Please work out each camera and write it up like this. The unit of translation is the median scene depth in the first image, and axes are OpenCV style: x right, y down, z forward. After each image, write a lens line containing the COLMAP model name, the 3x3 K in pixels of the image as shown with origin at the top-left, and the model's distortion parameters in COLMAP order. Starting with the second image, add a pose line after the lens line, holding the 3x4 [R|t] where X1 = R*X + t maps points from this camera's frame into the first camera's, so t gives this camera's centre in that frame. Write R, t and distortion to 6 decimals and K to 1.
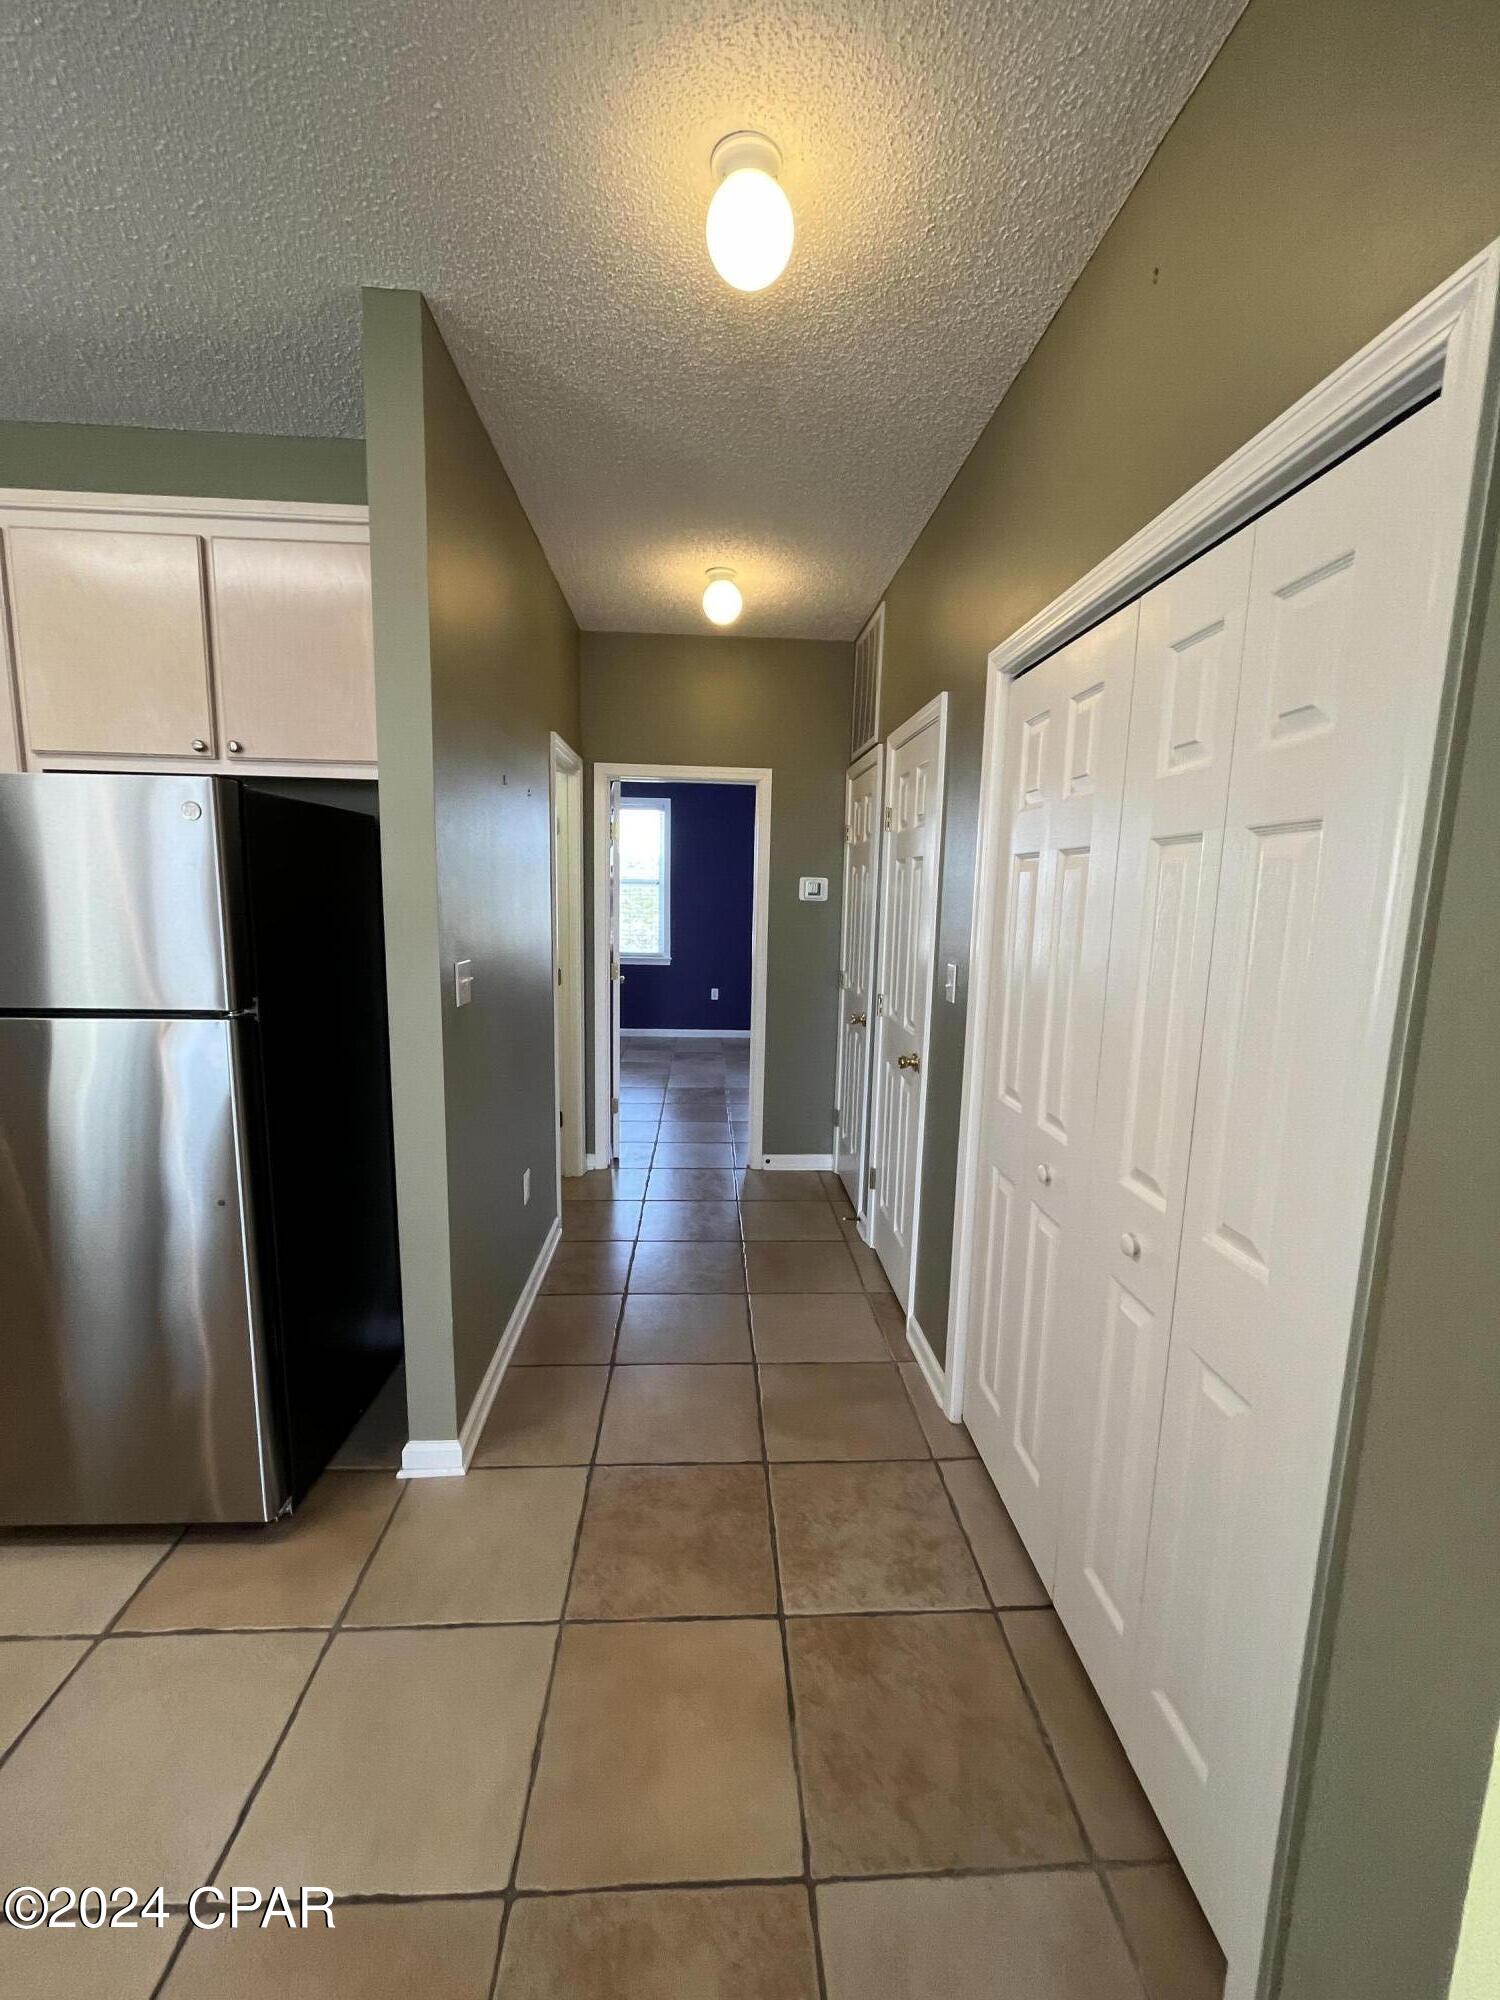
lens RADIAL K [[804.5, 0, 750.2], [0, 804.5, 1004.0], [0, 0, 1]] dist [-0.001494, 0.000273]
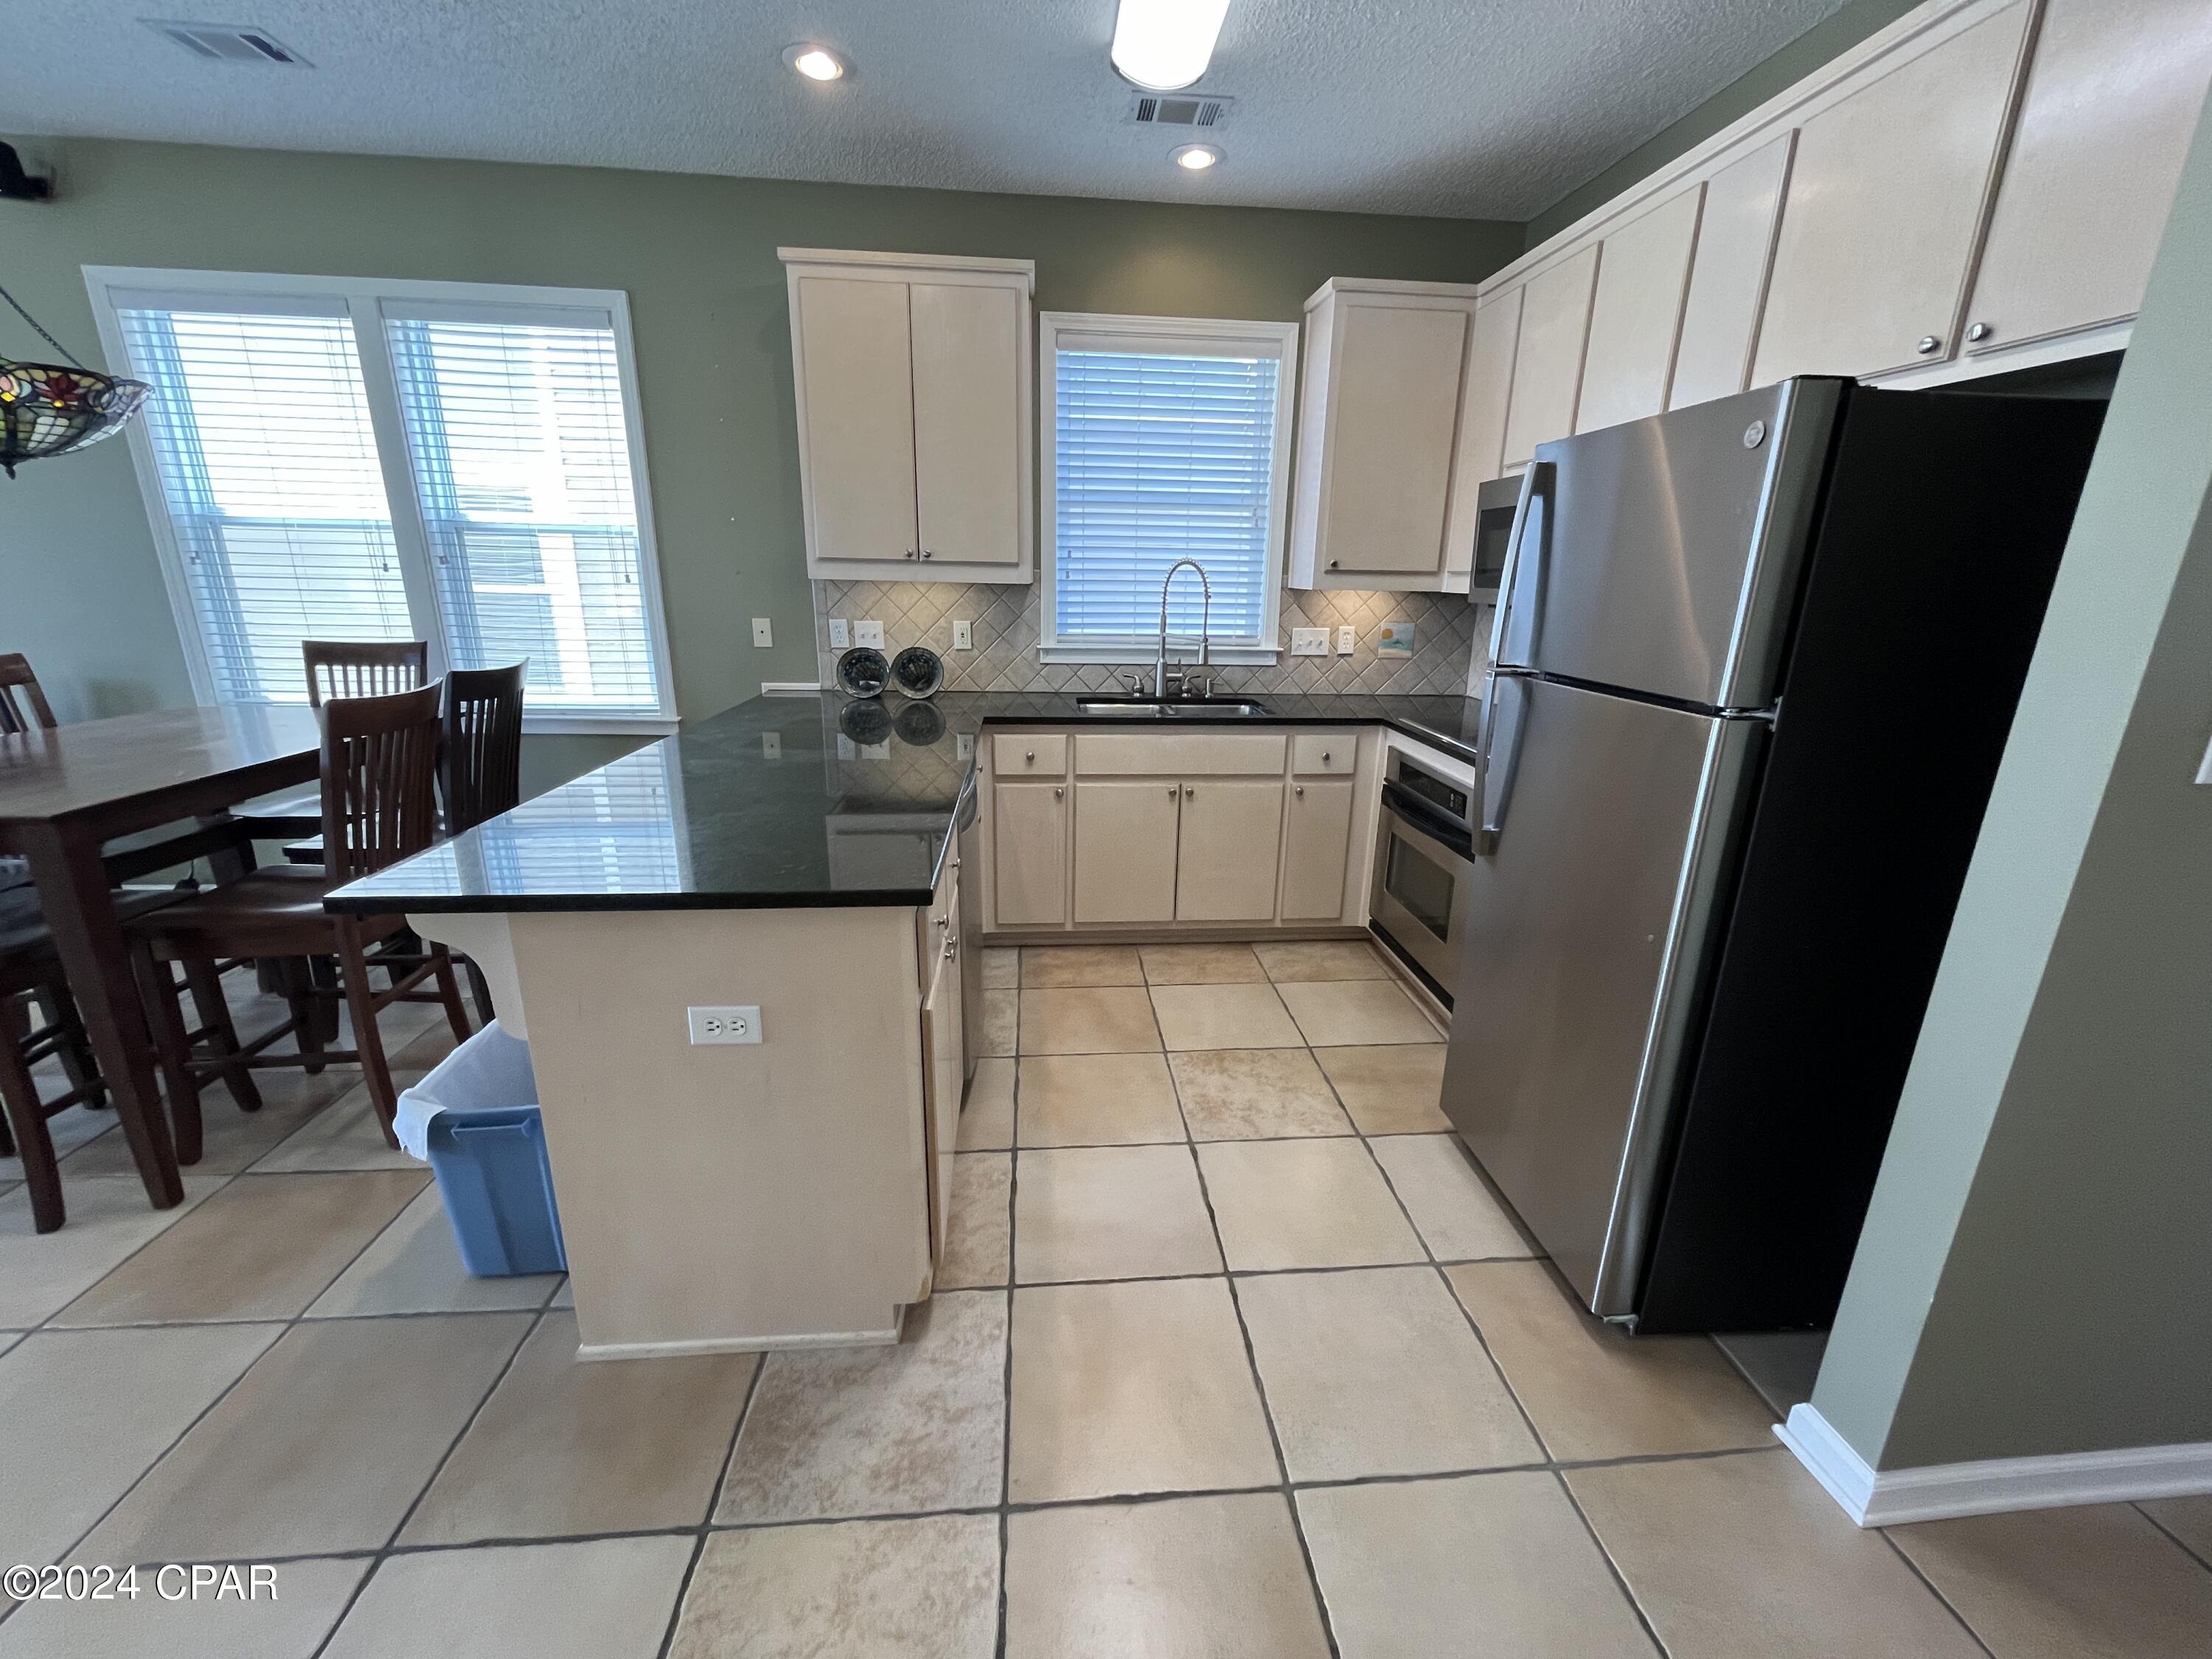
lens RADIAL K [[889.7, 0, 1110.9], [0, 889.7, 825.7], [0, 0, 1]] dist [-0.001494, 0.000273]
pose [[0.031133, 0.252224, -0.967168, 0.163542], [-0.158070, 0.956702, 0.244406, 0.001480], [0.986937, 0.145272, 0.069654, 0.352235]]
